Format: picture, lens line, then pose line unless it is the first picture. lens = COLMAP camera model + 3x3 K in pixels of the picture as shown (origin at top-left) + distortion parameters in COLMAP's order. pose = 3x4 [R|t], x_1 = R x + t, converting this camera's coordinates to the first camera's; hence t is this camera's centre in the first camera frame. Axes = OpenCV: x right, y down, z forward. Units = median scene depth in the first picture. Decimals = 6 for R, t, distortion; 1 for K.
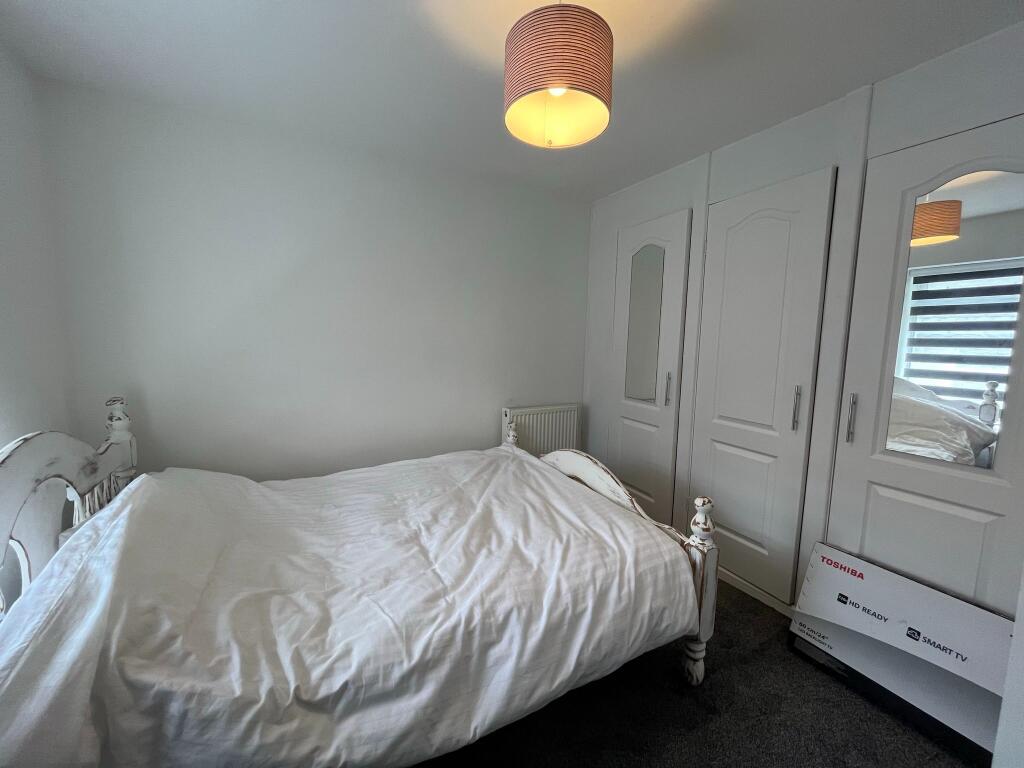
lens RADIAL K [[414.1, 0, 512.0], [0, 414.1, 381.9], [0, 0, 1]] dist [0.000080, -0.000024]
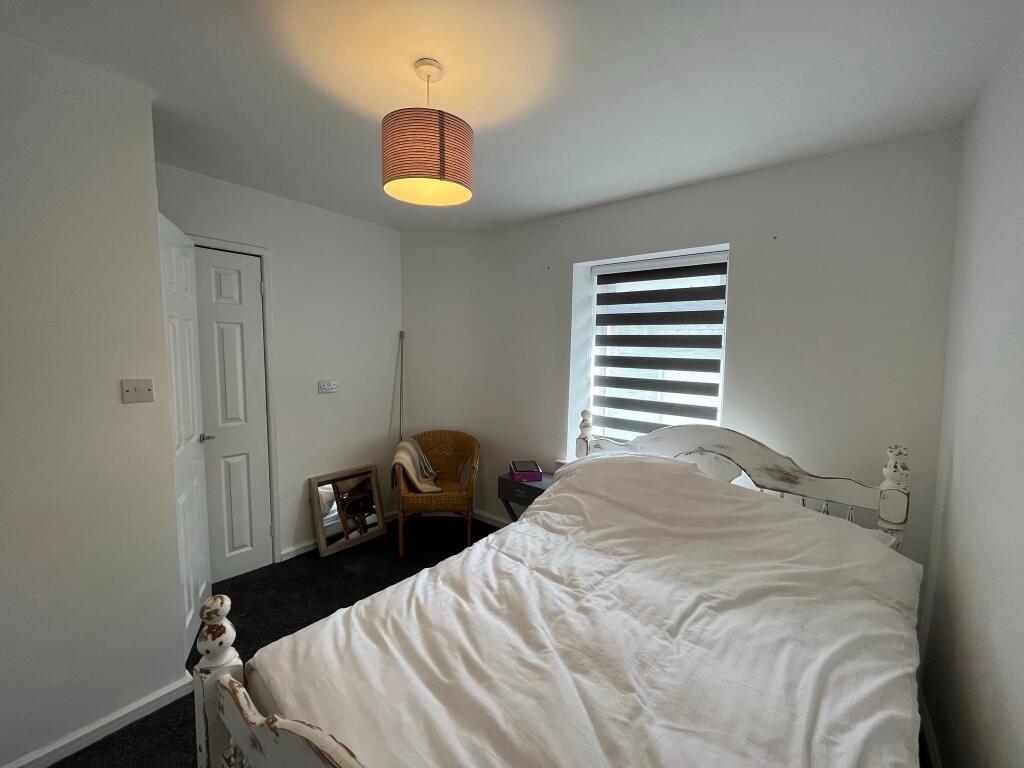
lens RADIAL K [[414.1, 0, 512.5], [0, 414.1, 382.6], [0, 0, 1]] dist [0.000080, -0.000024]
pose [[-0.925776, 0.003972, -0.378053, 0.250671], [-0.074364, 0.978498, 0.192382, -0.251078], [0.370688, 0.206216, -0.905574, 1.692894]]
